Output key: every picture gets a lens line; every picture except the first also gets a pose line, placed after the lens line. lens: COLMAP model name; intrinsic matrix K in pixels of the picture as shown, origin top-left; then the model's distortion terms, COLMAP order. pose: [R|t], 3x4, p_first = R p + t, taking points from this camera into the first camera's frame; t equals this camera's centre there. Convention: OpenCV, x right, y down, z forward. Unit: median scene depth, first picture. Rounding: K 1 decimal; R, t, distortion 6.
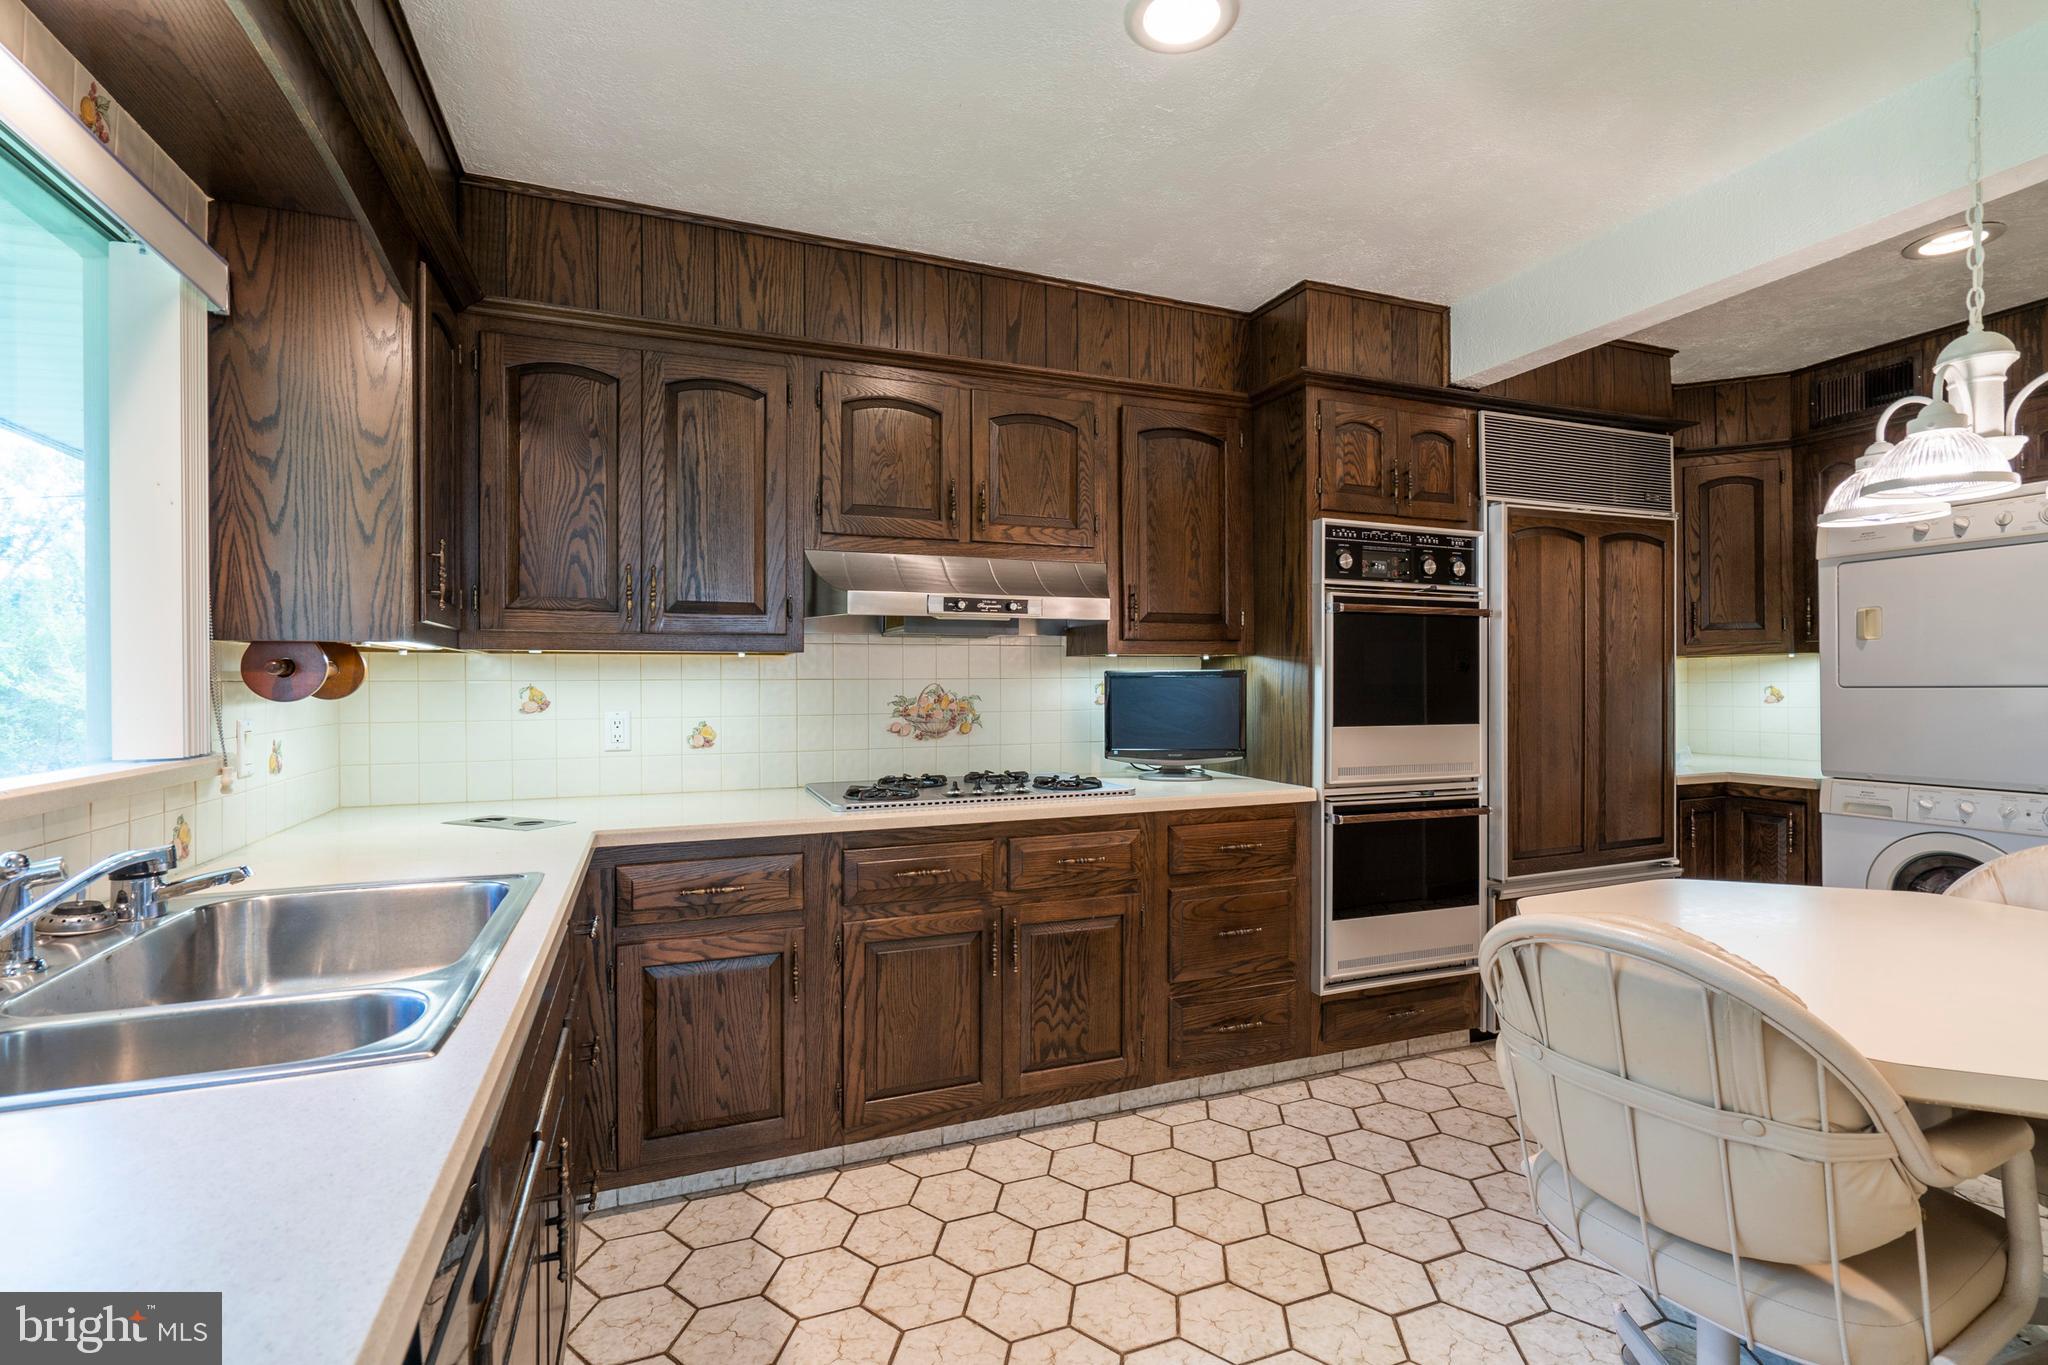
lens RADIAL K [[932.2, 0, 1024.0], [0, 932.2, 682.5], [0, 0, 1]] dist [-0.000692, -0.000061]
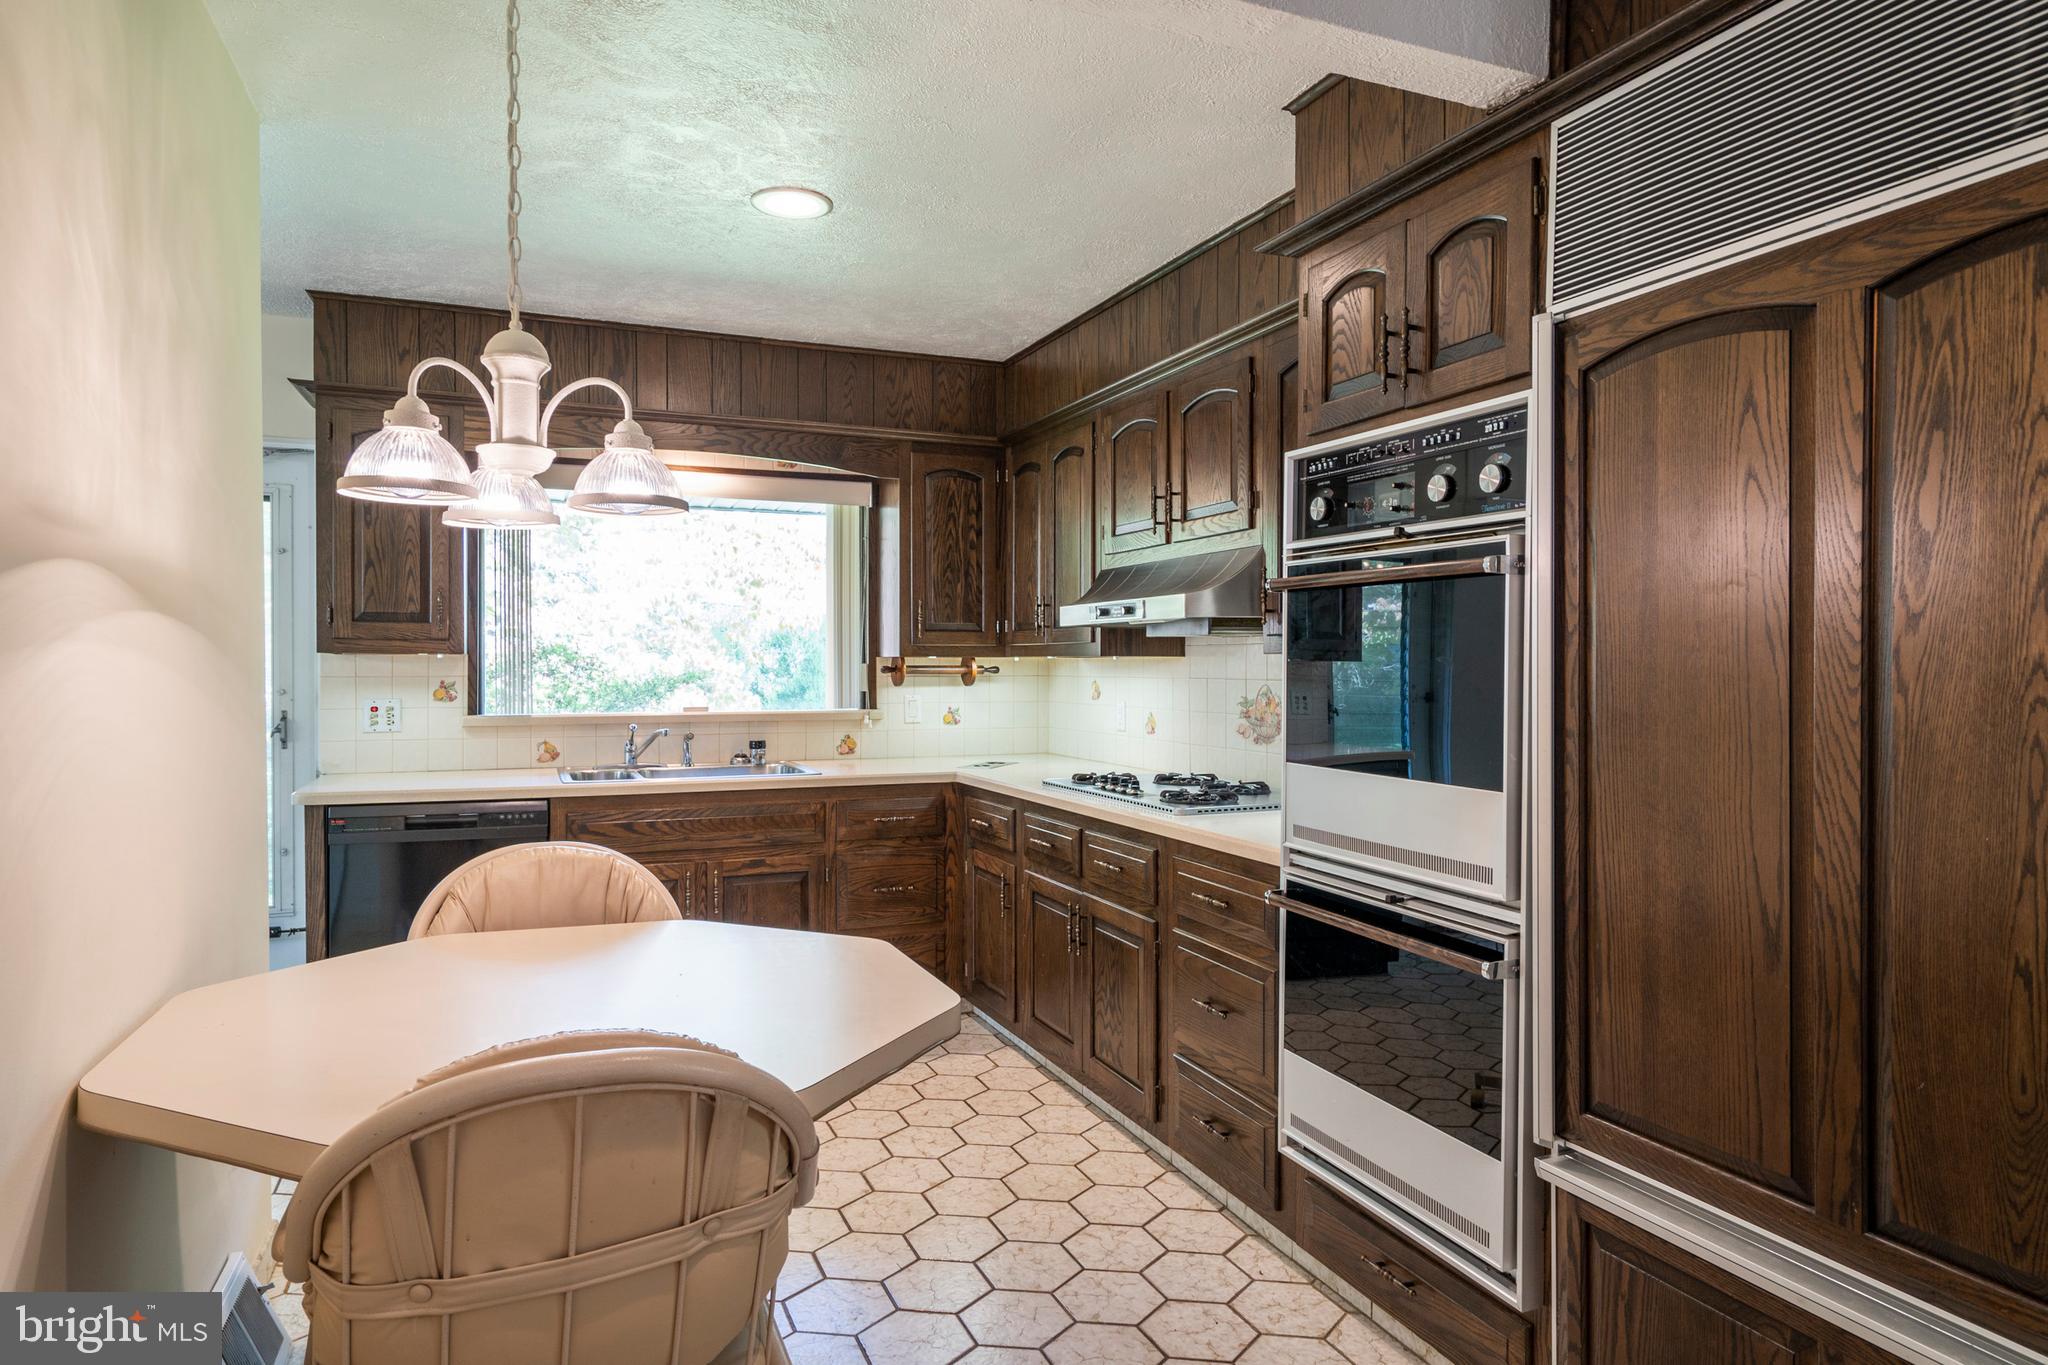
lens RADIAL K [[1196.7, 0, 1024.0], [0, 1196.7, 682.5], [0, 0, 1]] dist [0.003147, 0.000253]
pose [[0.020207, 0.020394, -0.999588, 1.138546], [0.002410, 0.999788, 0.020447, -0.027399], [0.999793, -0.002822, 0.020154, 0.759418]]
